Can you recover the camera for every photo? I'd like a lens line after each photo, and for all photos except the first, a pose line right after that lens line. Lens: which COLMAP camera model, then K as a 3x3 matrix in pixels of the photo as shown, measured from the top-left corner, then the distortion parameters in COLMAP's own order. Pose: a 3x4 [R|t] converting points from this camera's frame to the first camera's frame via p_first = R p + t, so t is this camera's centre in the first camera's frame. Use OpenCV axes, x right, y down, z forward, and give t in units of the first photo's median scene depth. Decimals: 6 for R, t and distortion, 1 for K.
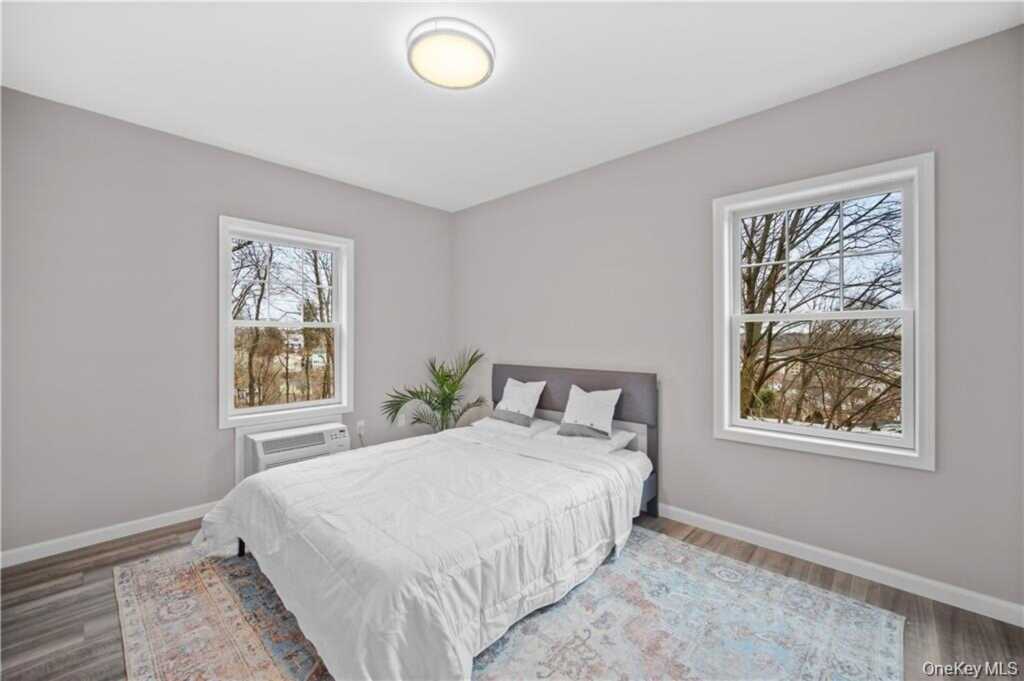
lens RADIAL K [[396.5, 0, 510.4], [0, 396.5, 335.7], [0, 0, 1]] dist [0.000680, -0.000125]
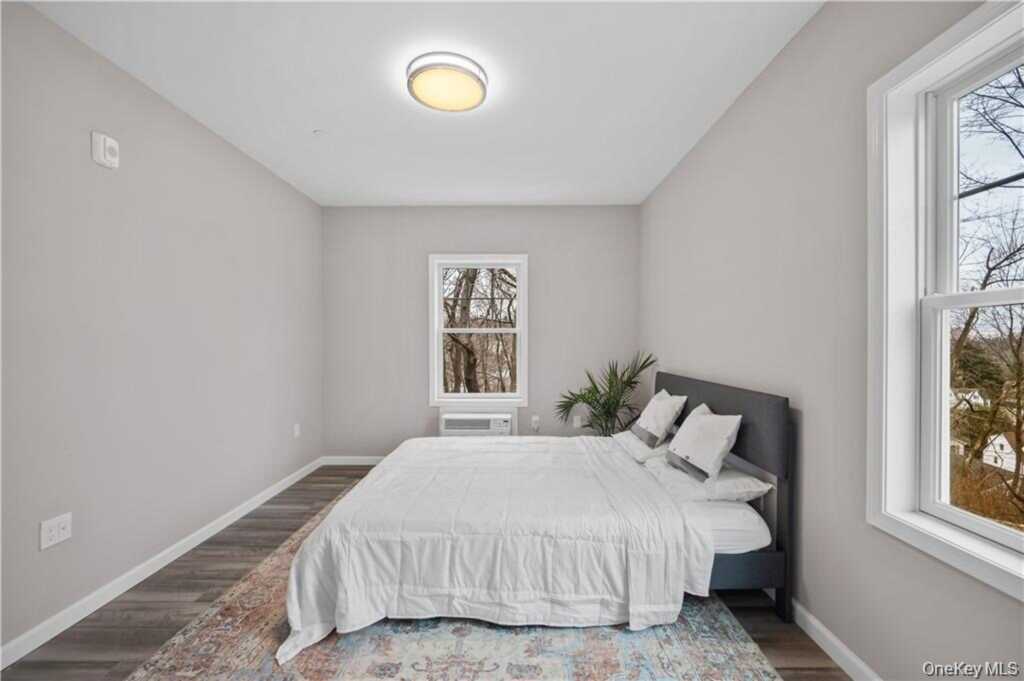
lens RADIAL K [[396.5, 0, 508.8], [0, 396.5, 345.3], [0, 0, 1]] dist [0.000680, -0.000125]
pose [[0.696656, 0.006887, -0.717373, 0.566270], [0.003462, 0.999910, 0.012960, 0.001762], [0.717397, -0.011512, 0.696569, 0.264573]]
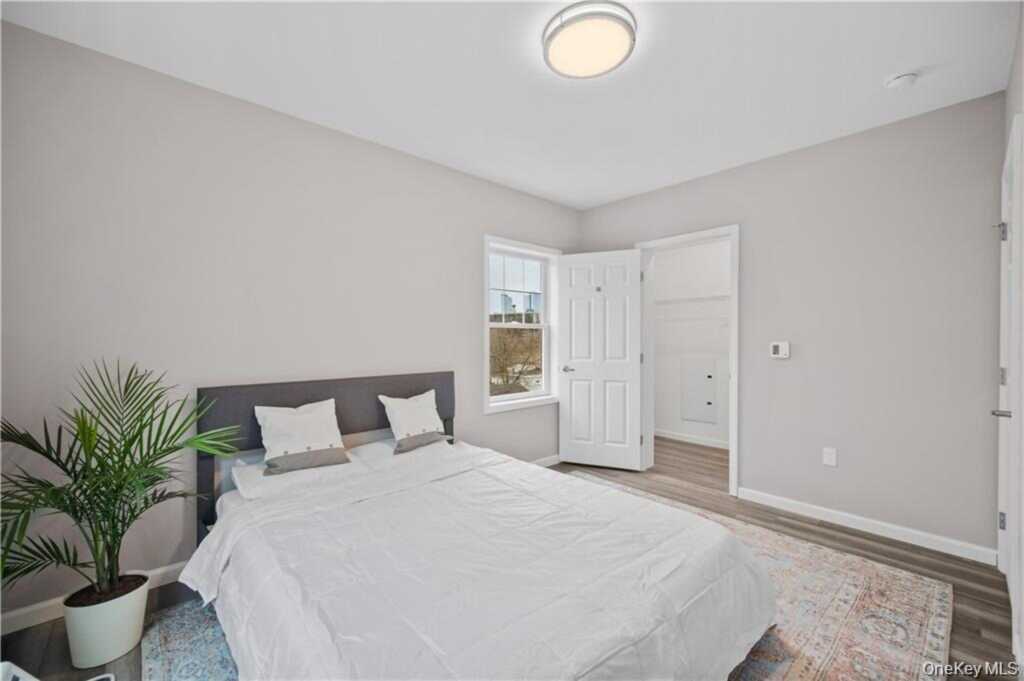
lens RADIAL K [[396.5, 0, 513.5], [0, 396.5, 340.9], [0, 0, 1]] dist [0.000680, -0.000125]
pose [[0.095169, -0.005336, 0.995447, -0.814262], [-0.005906, 0.999965, 0.005924, 0.001827], [-0.995444, -0.006443, 0.095134, 0.790000]]
